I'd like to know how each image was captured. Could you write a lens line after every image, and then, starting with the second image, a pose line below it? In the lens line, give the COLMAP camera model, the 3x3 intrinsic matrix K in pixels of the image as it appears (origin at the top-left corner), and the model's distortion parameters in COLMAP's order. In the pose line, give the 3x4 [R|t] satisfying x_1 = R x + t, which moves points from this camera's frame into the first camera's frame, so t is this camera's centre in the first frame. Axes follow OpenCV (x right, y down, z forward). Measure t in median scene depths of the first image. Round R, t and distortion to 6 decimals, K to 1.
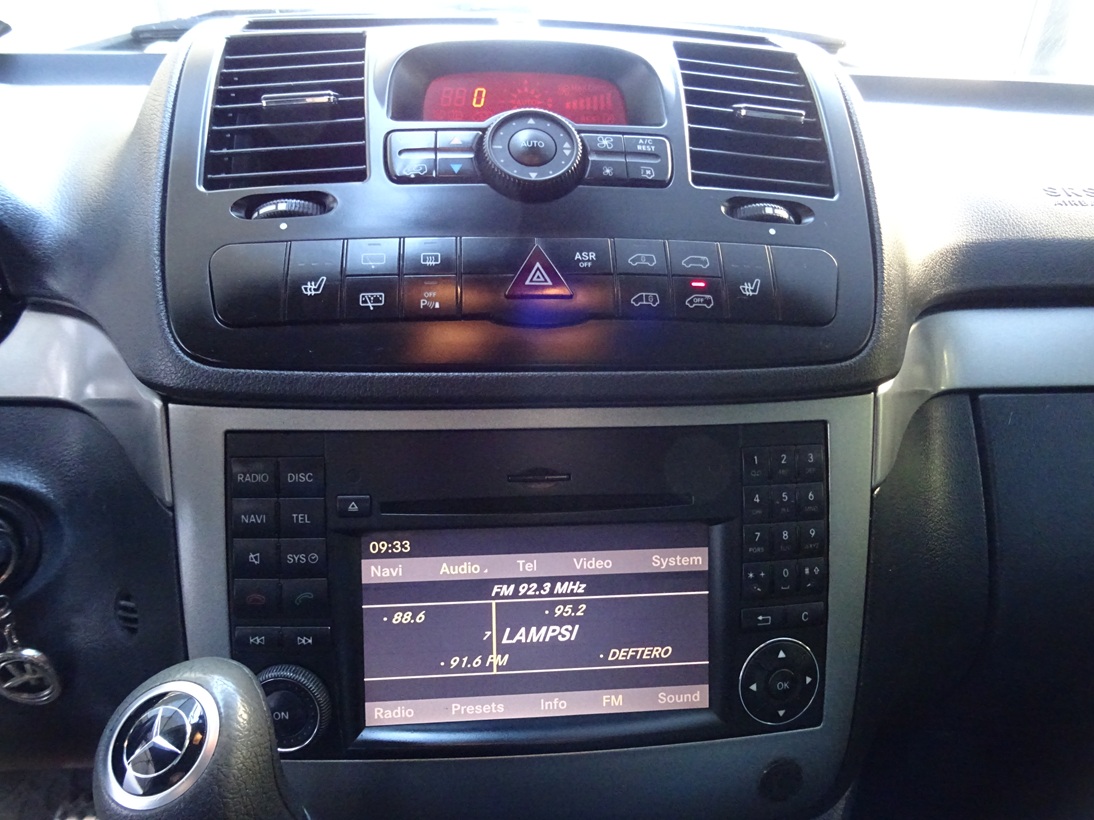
lens RADIAL K [[772.1, 0, 545.1], [0, 772.1, 413.1], [0, 0, 1]] dist [-0.002262, -0.000988]
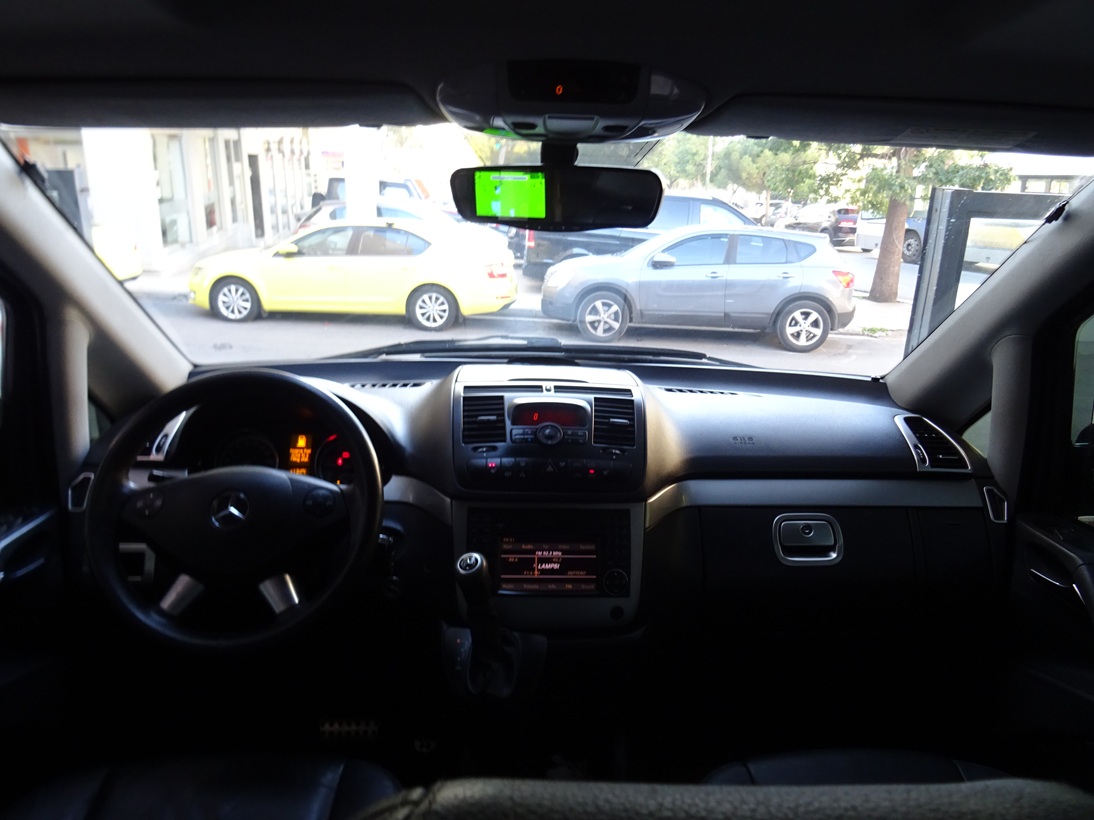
lens RADIAL K [[772.1, 0, 546.7], [0, 772.1, 412.7], [0, 0, 1]] dist [-0.002262, -0.000988]
pose [[0.998826, 0.013698, -0.046467, 0.142305], [-0.022973, 0.978412, -0.205385, 0.325422], [0.042651, 0.206211, 0.977578, -2.691645]]
